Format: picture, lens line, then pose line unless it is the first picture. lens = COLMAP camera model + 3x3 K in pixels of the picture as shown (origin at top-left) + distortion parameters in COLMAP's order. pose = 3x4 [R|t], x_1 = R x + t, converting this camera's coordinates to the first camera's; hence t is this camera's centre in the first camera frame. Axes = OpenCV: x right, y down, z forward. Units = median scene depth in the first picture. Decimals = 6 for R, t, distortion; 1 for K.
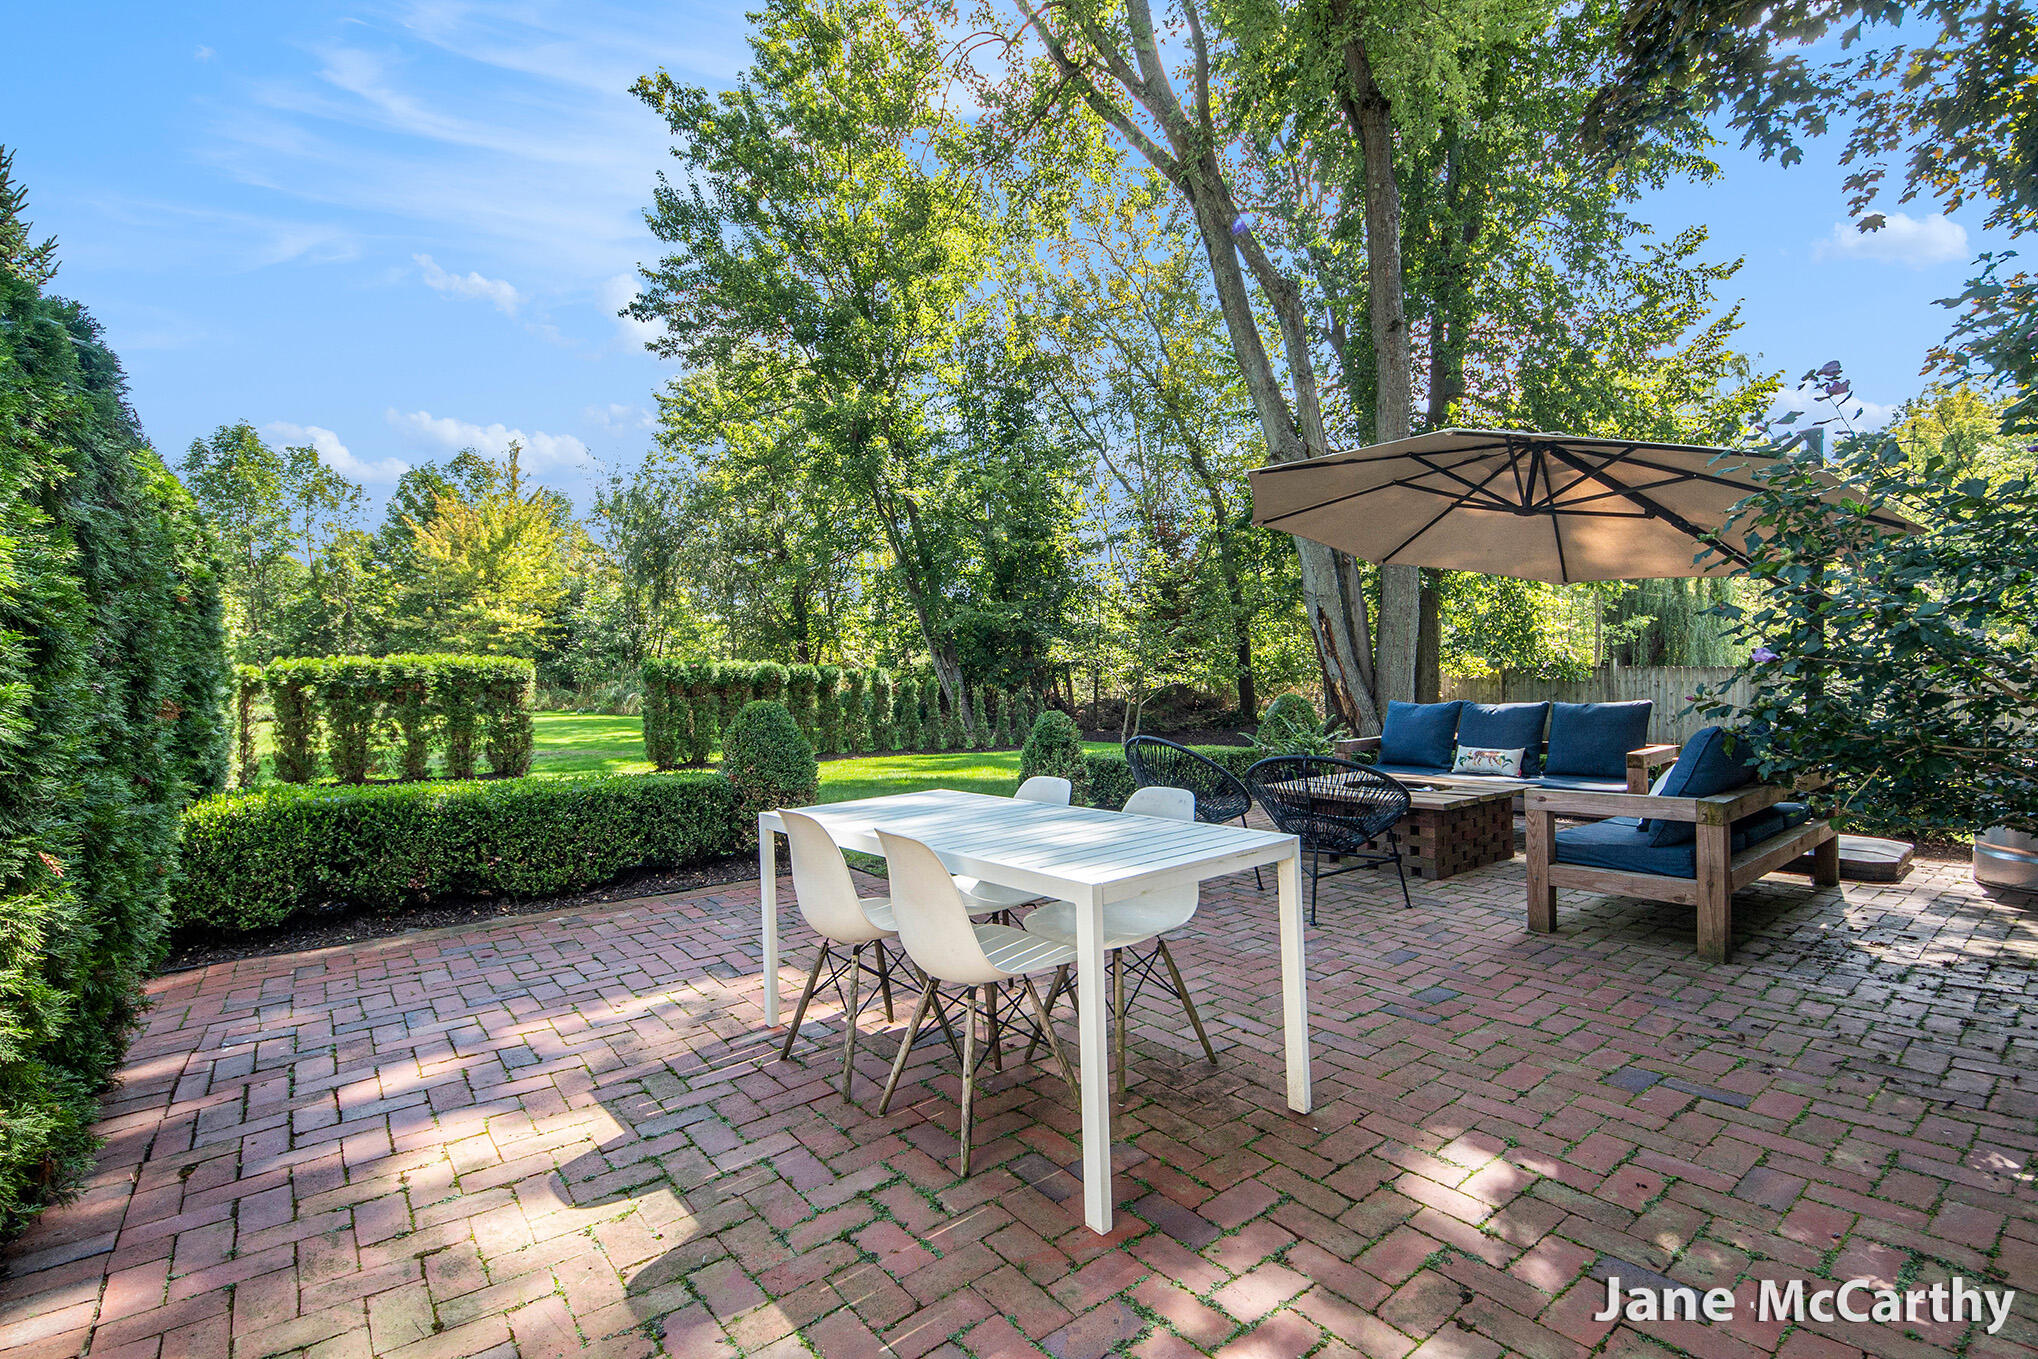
lens RADIAL K [[915.0, 0, 1016.2], [0, 915.0, 723.0], [0, 0, 1]] dist [0.034555, -0.025495]
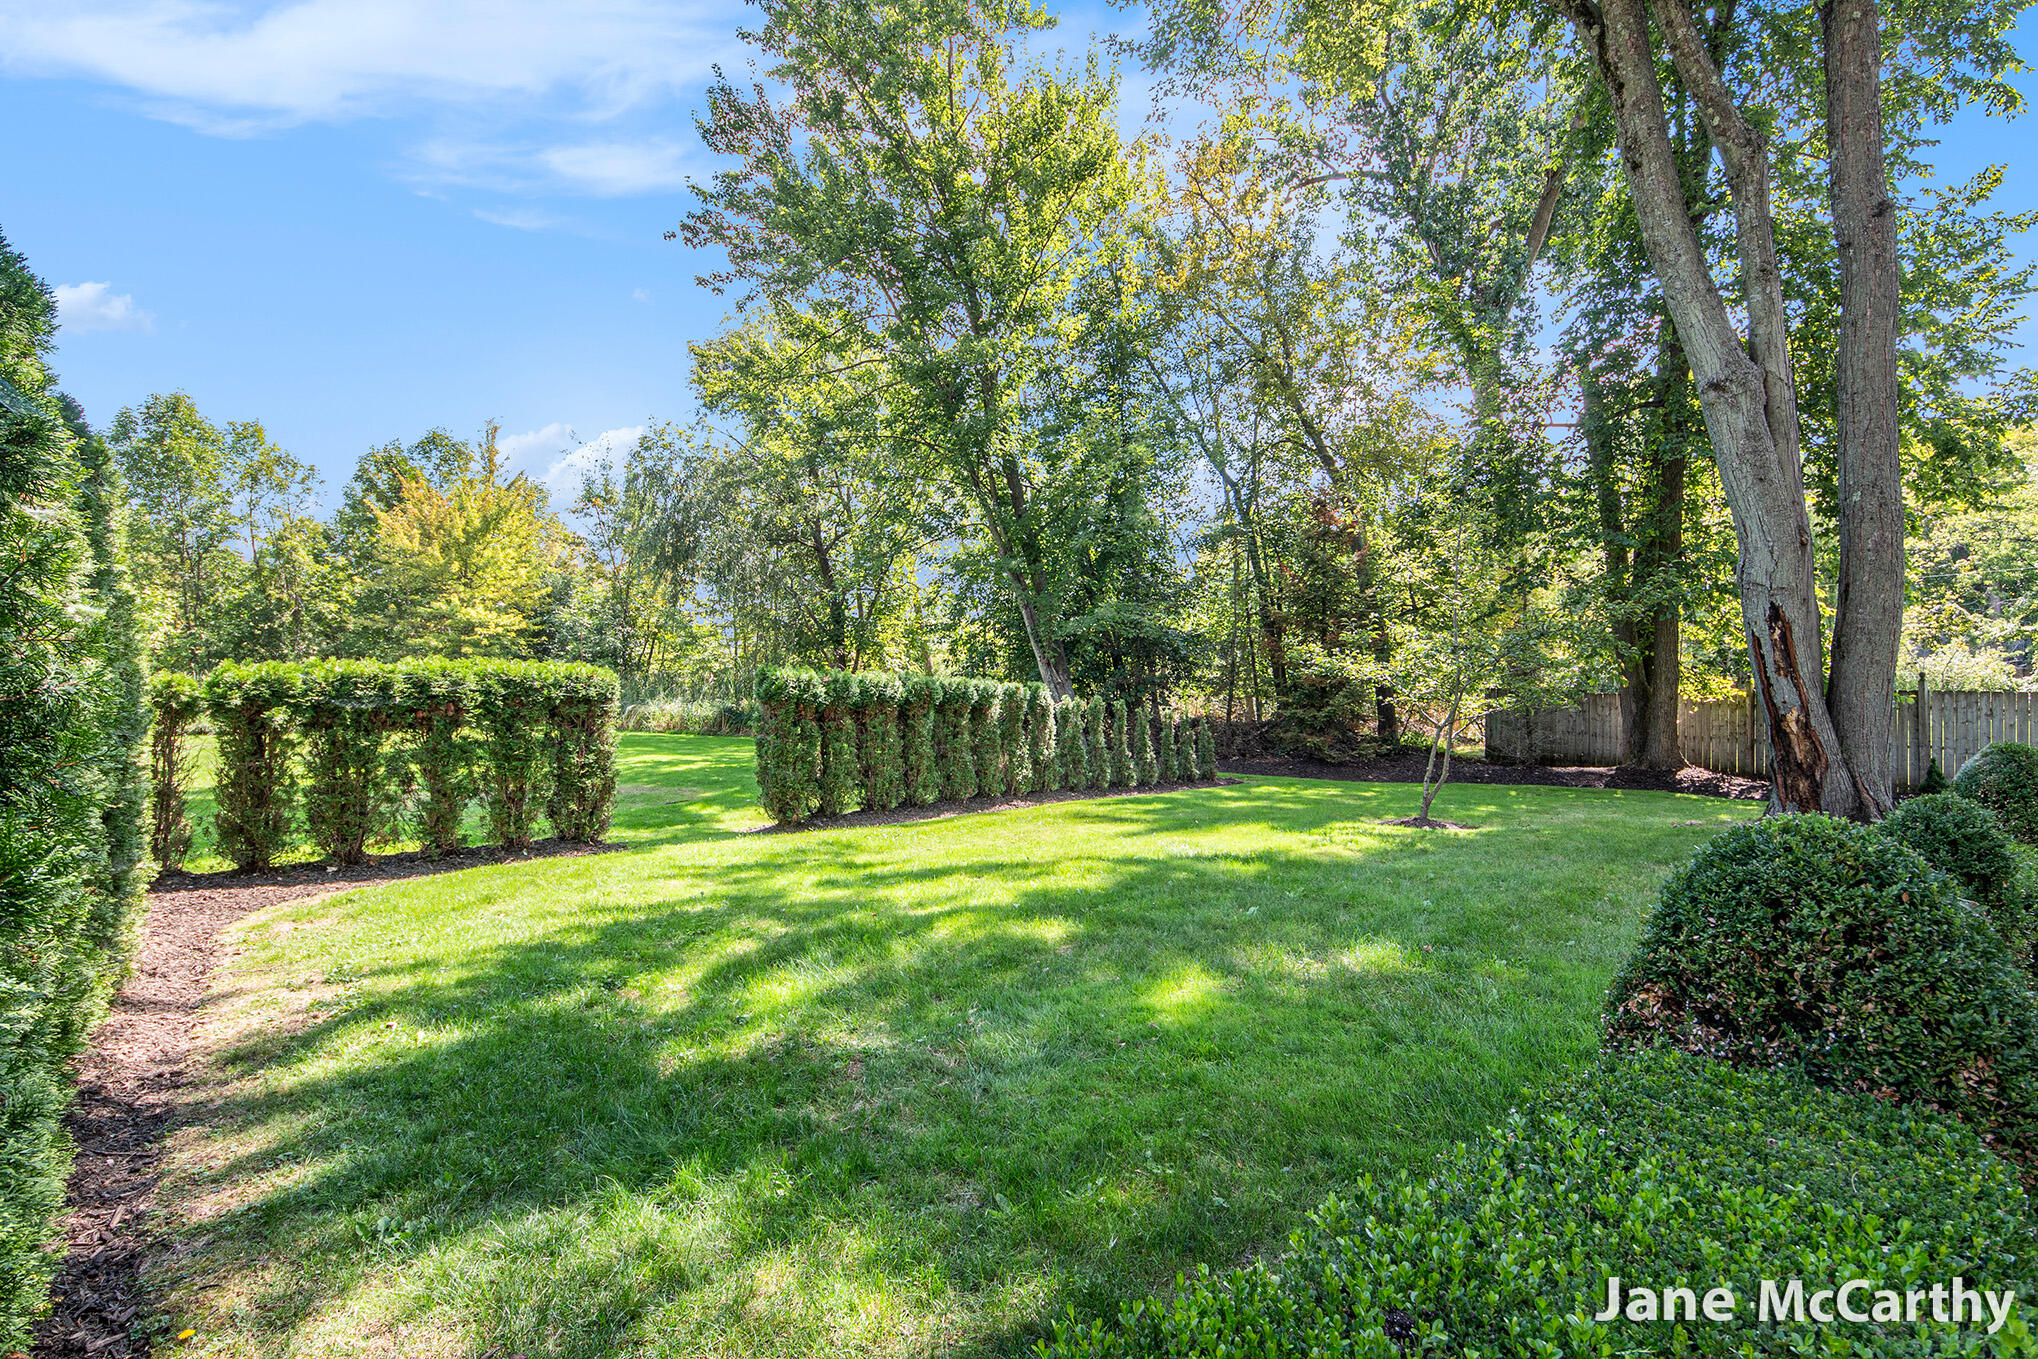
lens RADIAL K [[915.0, 0, 1016.2], [0, 915.0, 723.0], [0, 0, 1]] dist [0.034555, -0.025495]
pose [[0.999023, 0.009020, 0.043272, -0.091031], [-0.008525, 0.999896, -0.011607, -0.008033], [-0.043372, 0.011226, 0.998996, 0.110705]]
